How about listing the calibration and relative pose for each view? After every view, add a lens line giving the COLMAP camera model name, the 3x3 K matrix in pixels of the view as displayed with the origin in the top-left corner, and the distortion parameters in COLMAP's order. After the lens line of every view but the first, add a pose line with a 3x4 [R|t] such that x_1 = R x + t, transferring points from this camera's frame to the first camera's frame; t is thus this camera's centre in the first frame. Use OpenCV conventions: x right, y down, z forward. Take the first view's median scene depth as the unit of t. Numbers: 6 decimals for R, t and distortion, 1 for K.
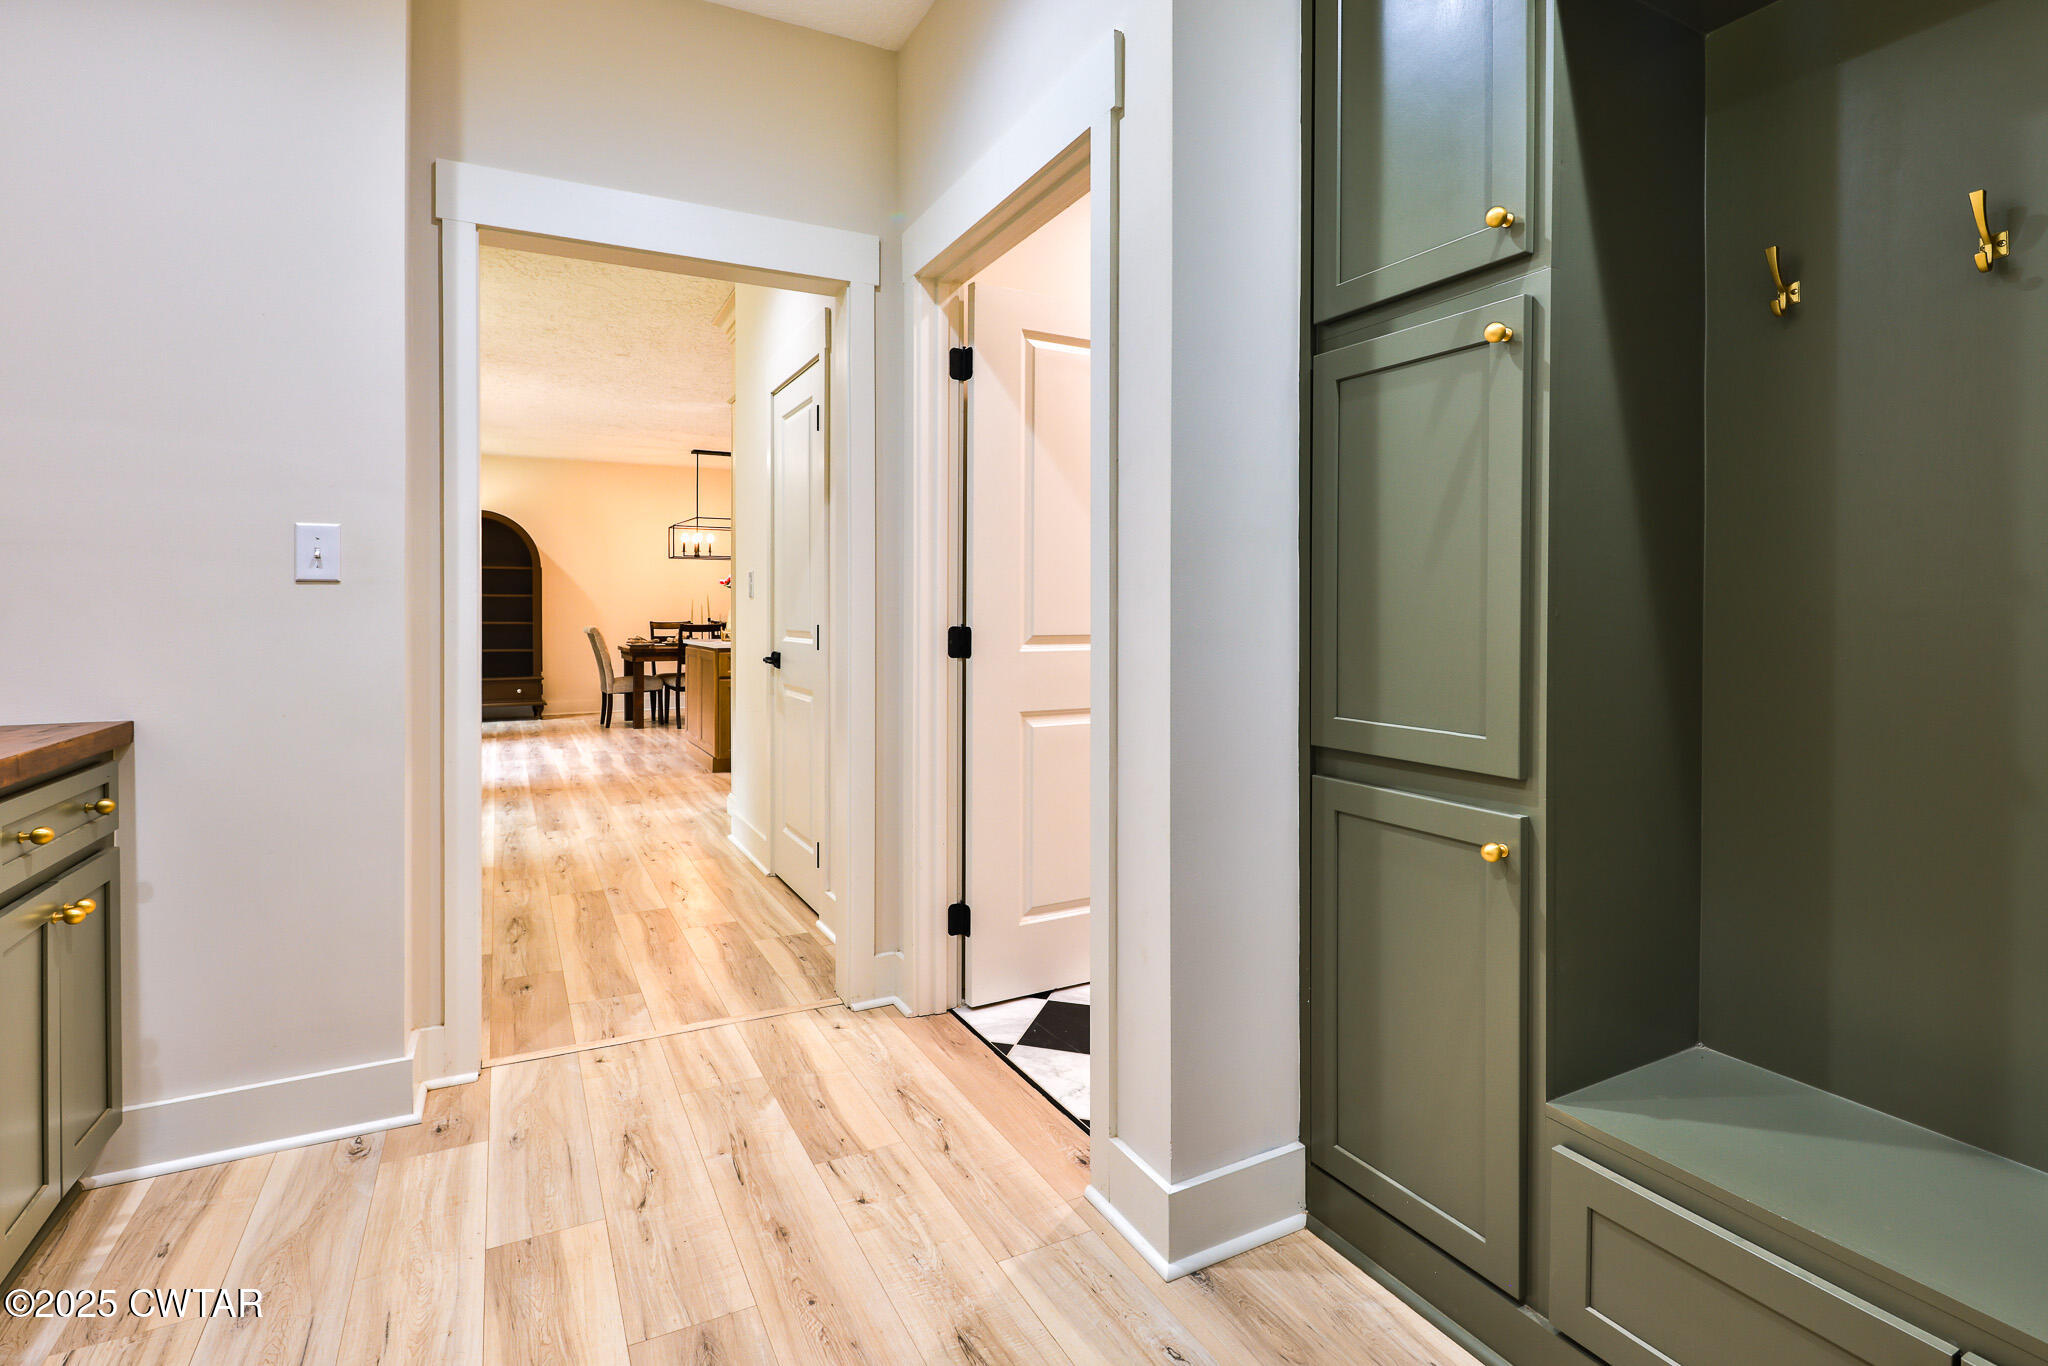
lens RADIAL K [[963.4, 0, 1027.4], [0, 963.4, 625.6], [0, 0, 1]] dist [0.000826, 0.000027]
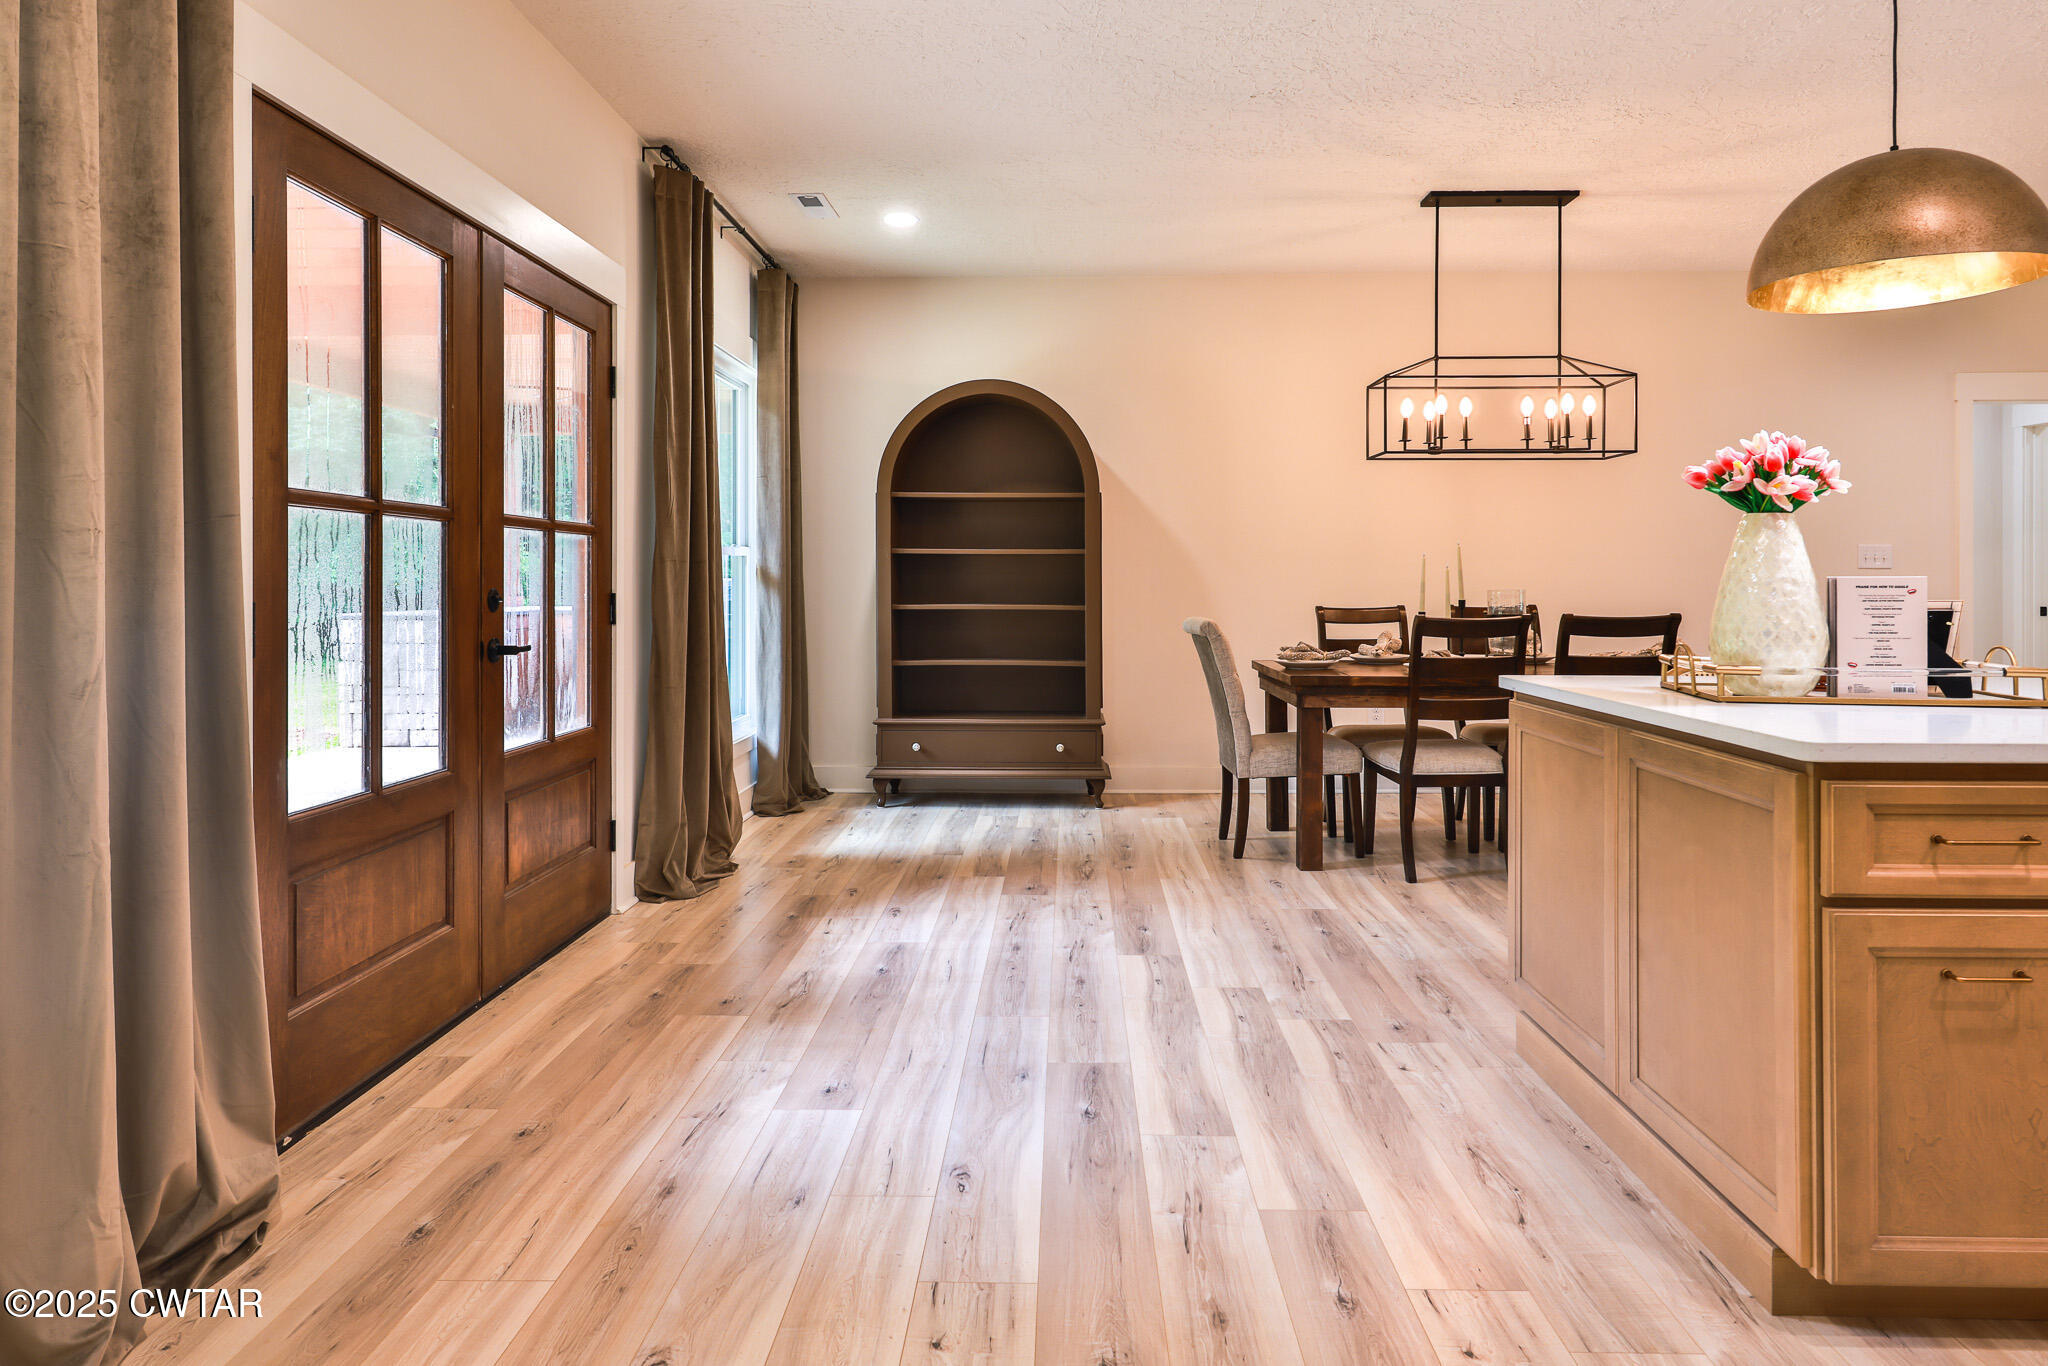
lens RADIAL K [[1208.1, 0, 1029.3], [0, 1208.1, 586.9], [0, 0, 1]] dist [0.000392, 0.000240]
pose [[0.860659, -0.002494, -0.509175, -0.230474], [-0.004708, 0.999906, -0.012855, -0.005827], [0.509159, 0.013461, 0.860567, 0.467279]]
